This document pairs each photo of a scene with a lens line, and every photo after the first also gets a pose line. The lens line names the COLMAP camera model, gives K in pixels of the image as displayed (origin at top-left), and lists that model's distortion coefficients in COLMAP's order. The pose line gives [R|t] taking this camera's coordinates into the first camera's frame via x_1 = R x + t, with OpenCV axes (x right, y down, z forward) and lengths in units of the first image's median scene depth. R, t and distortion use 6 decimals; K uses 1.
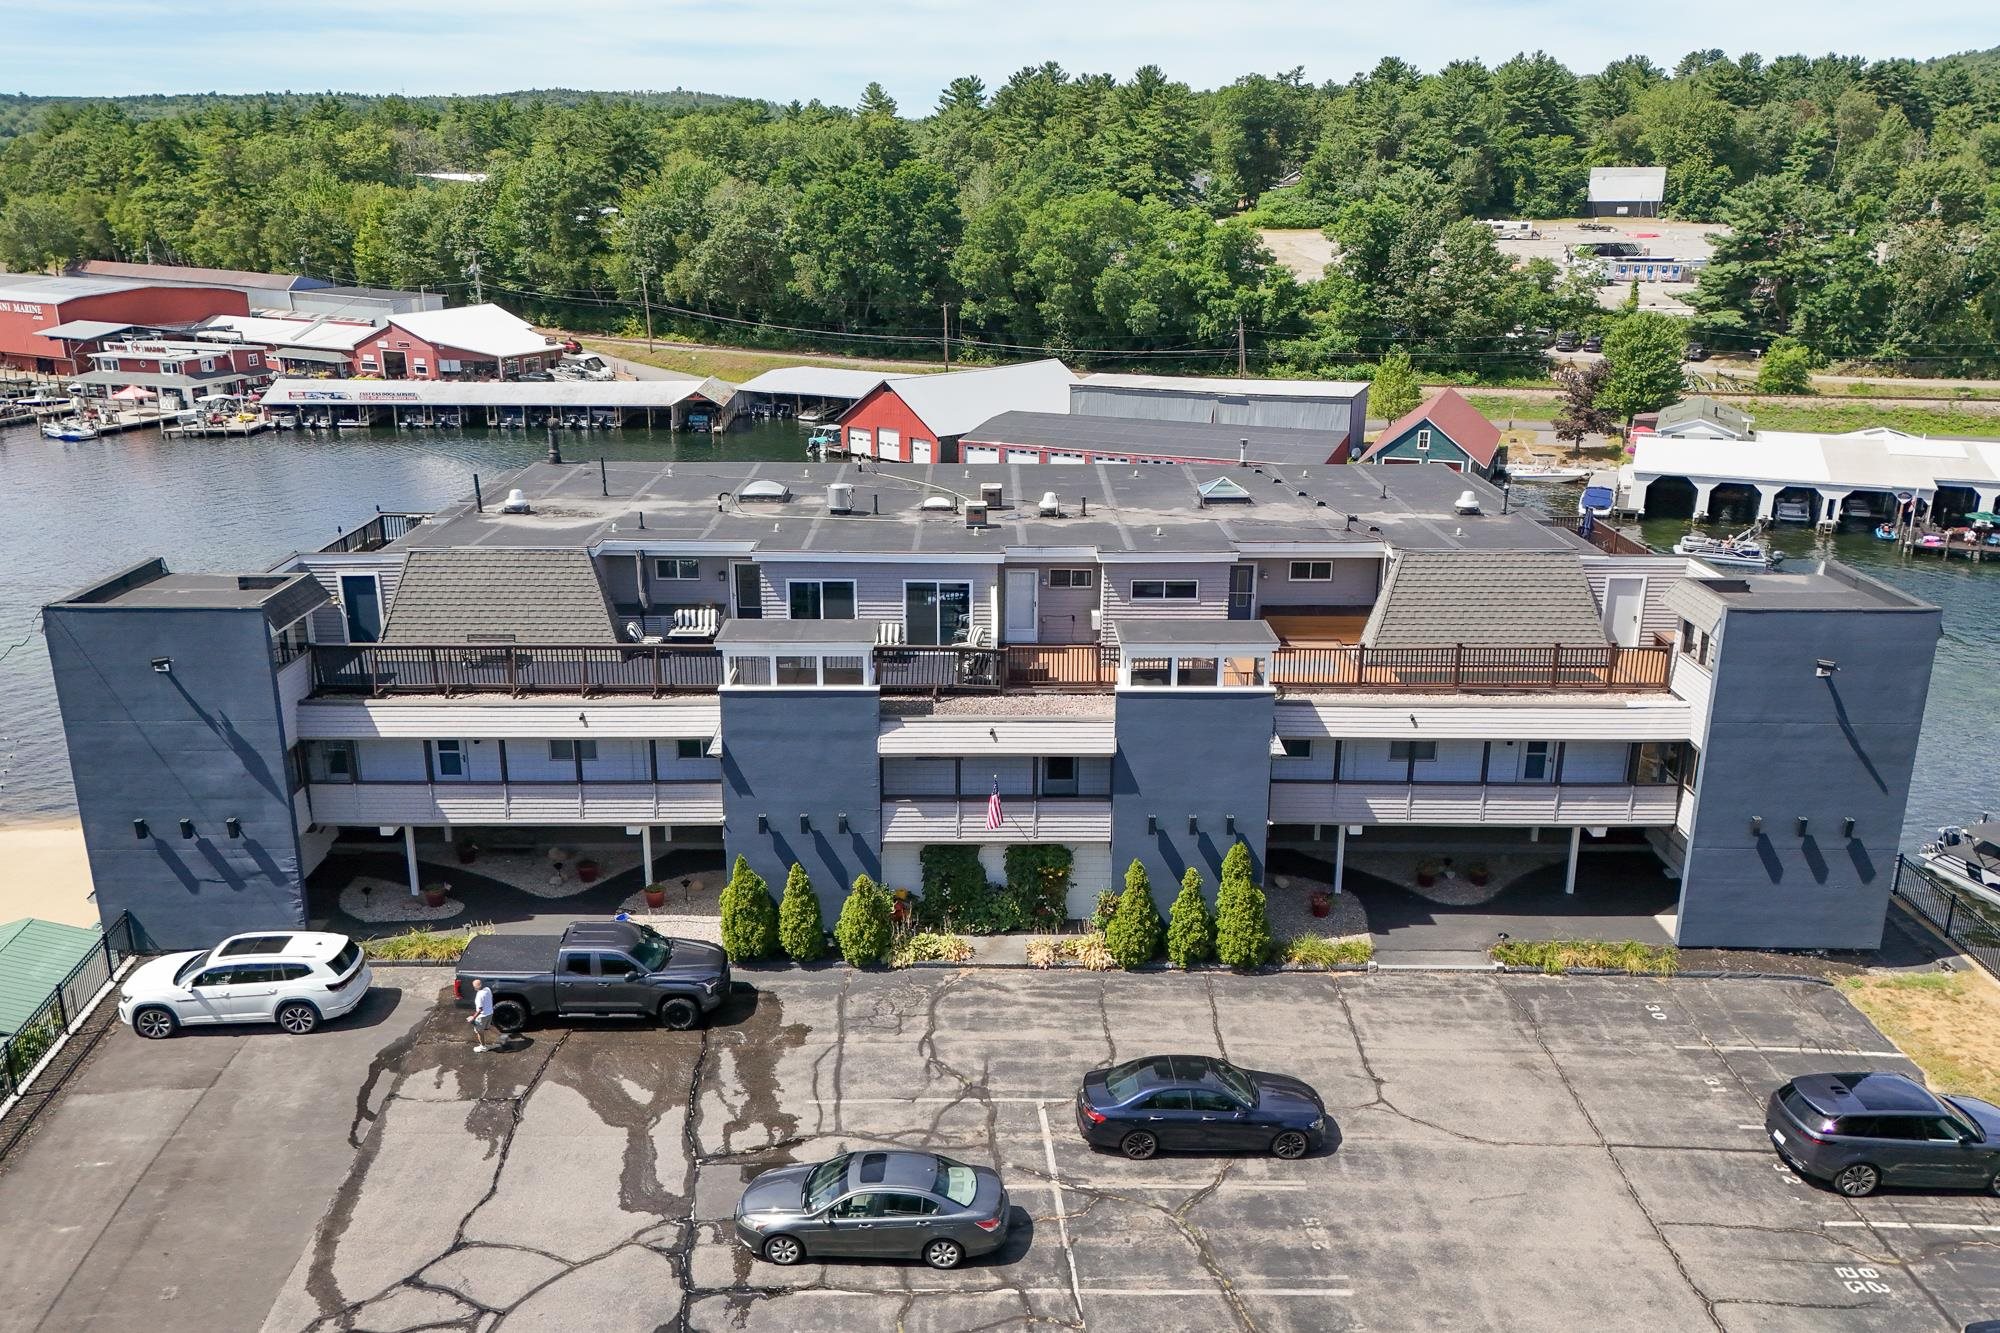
lens RADIAL K [[1558.6, 0, 1059.1], [0, 1558.6, 668.9], [0, 0, 1]] dist [0.072039, -0.073246]
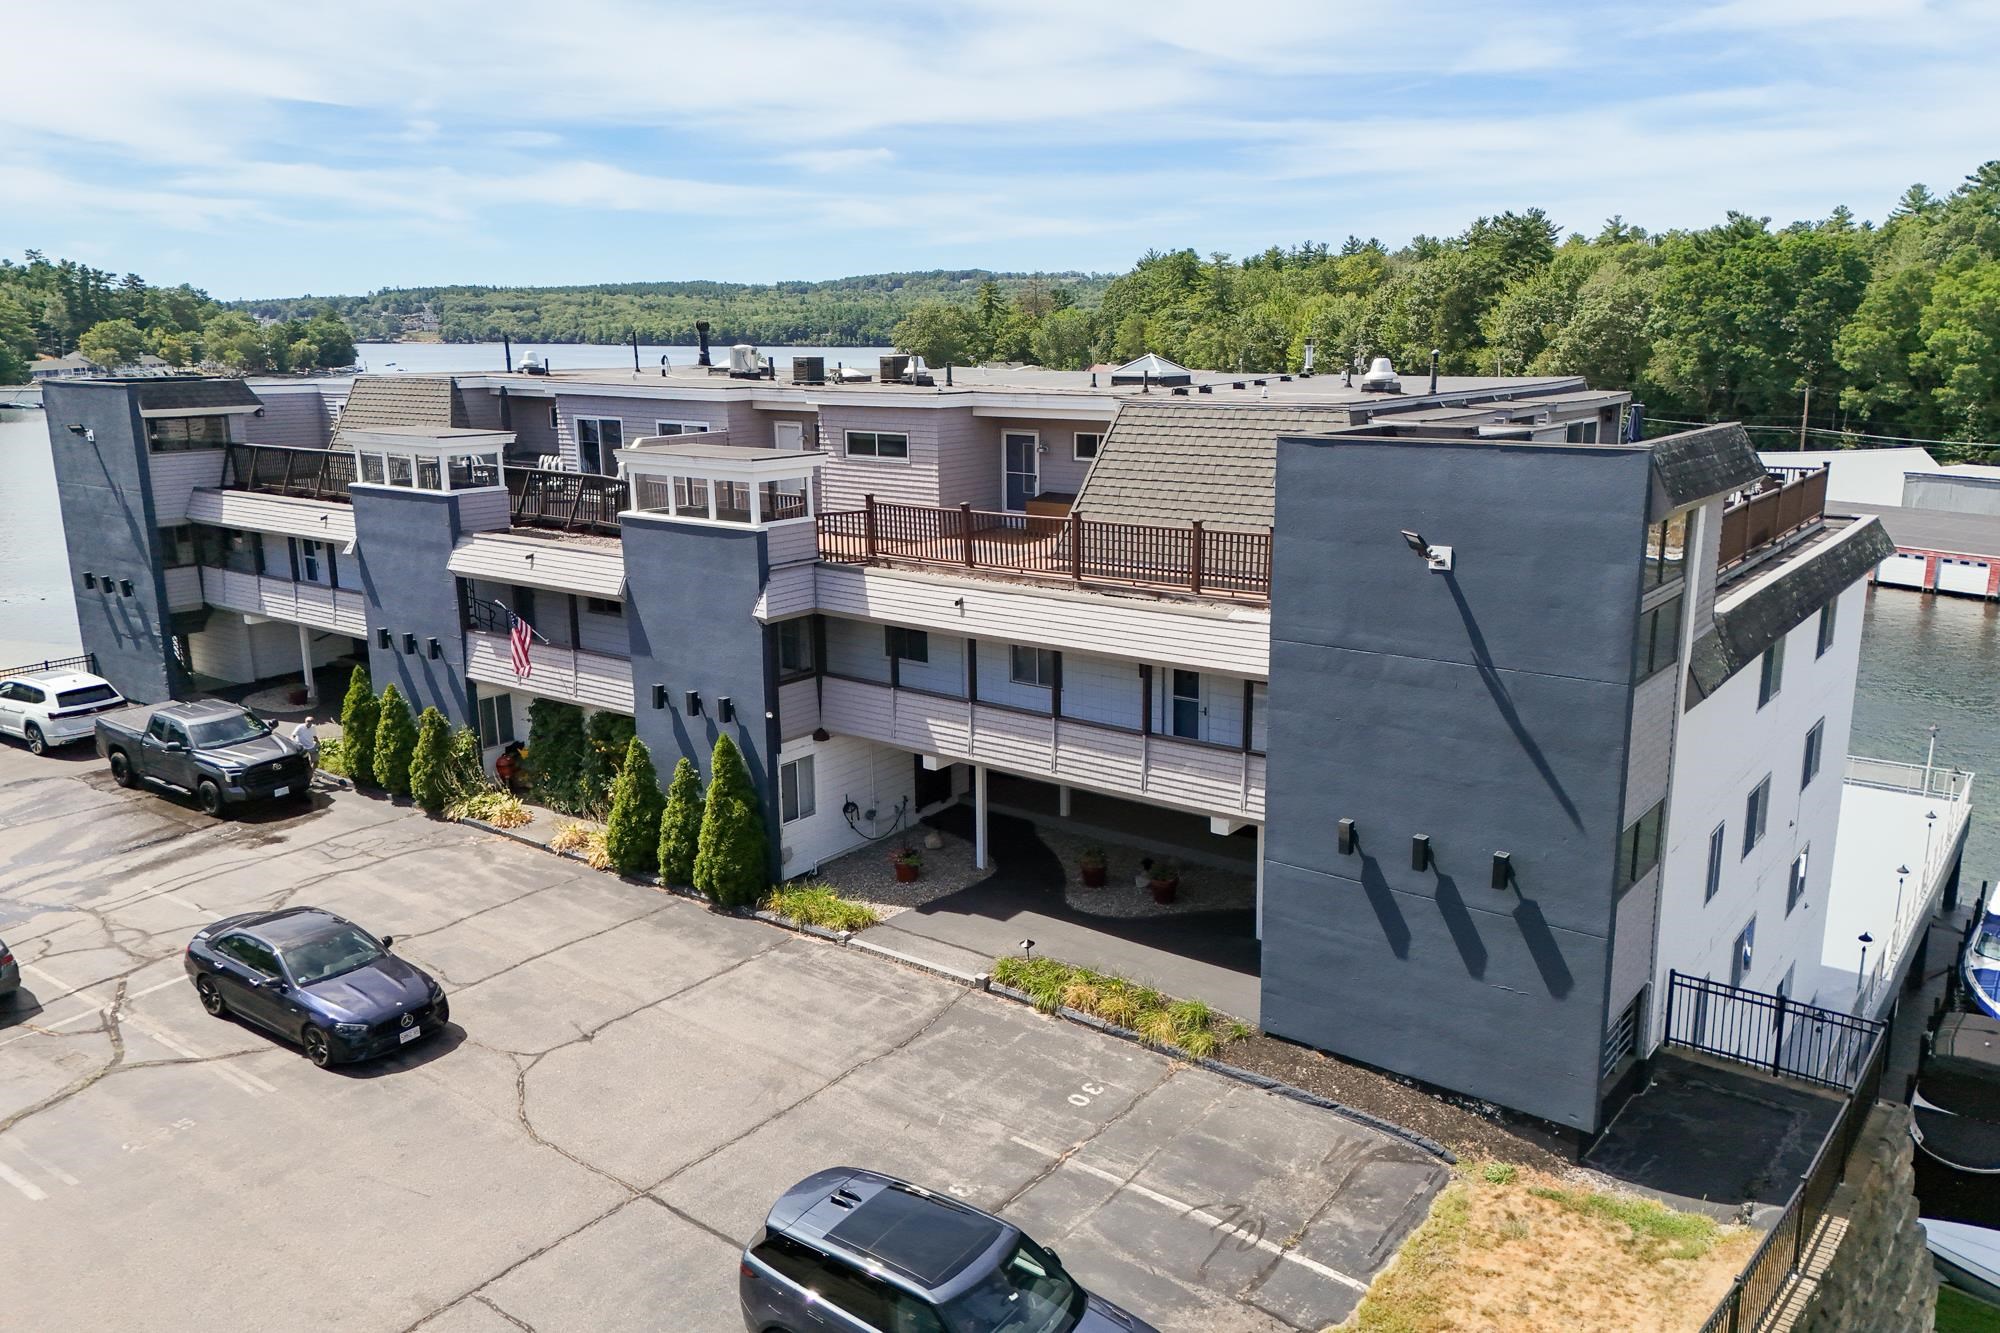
lens RADIAL K [[1558.6, 0, 1059.1], [0, 1558.6, 668.9], [0, 0, 1]] dist [0.072039, -0.073246]
pose [[0.795200, 0.121478, -0.594054, 0.637886], [-0.173790, 0.984283, -0.031360, 0.070836], [0.580908, 0.128178, 0.803814, 0.445236]]
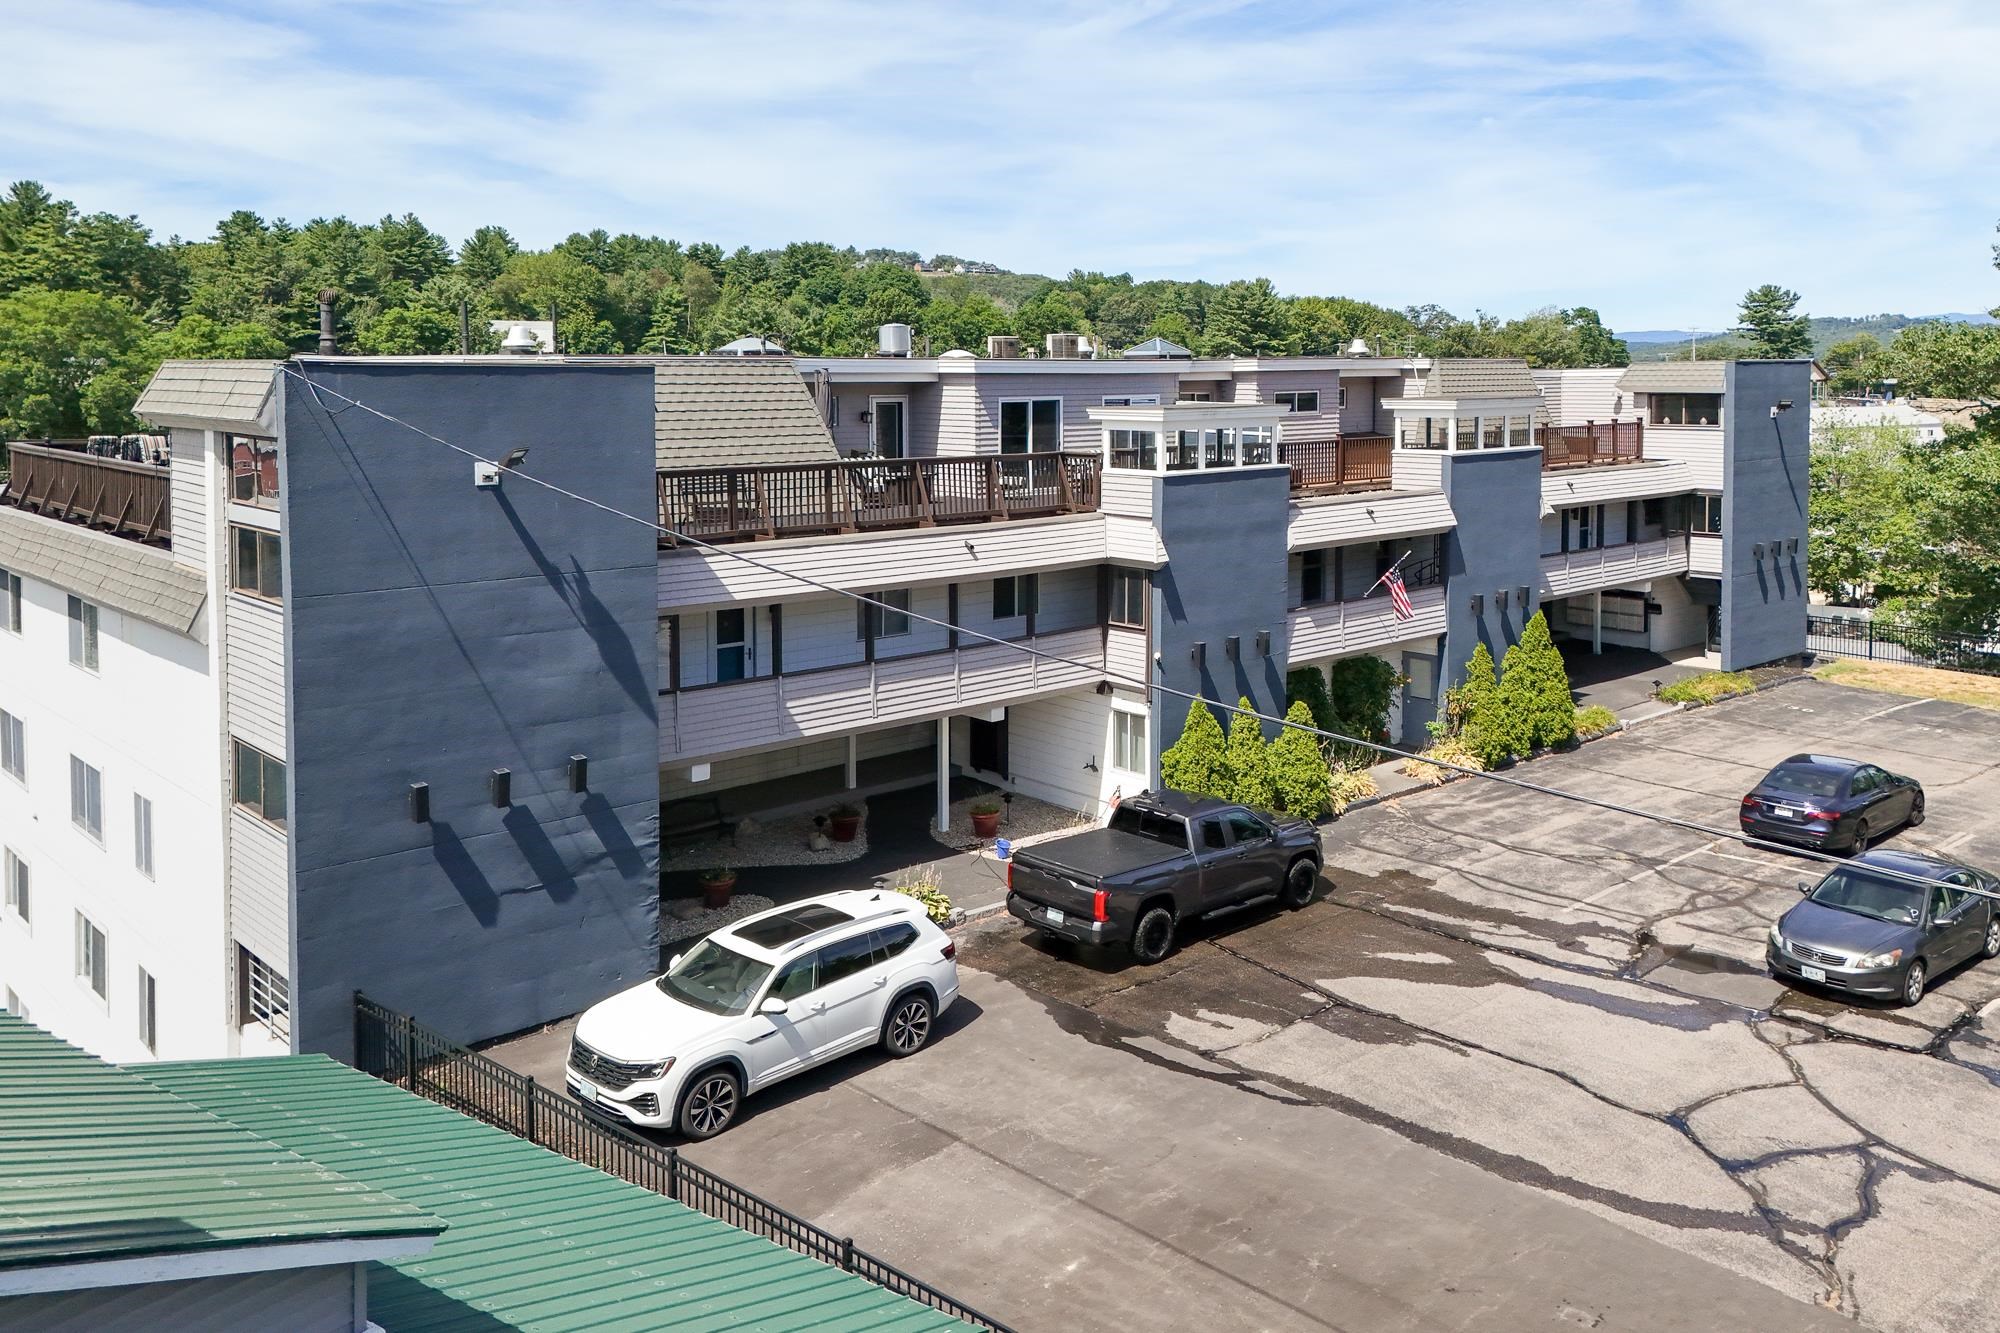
lens RADIAL K [[1554.7, 0, 1002.7], [0, 1554.7, 489.9], [0, 0, 1]] dist [0.029170, -0.005927]
pose [[0.757225, -0.054632, 0.650865, -0.719457], [0.198549, 0.968592, -0.149693, 0.109376], [-0.622244, 0.242580, 0.744289, 0.447172]]
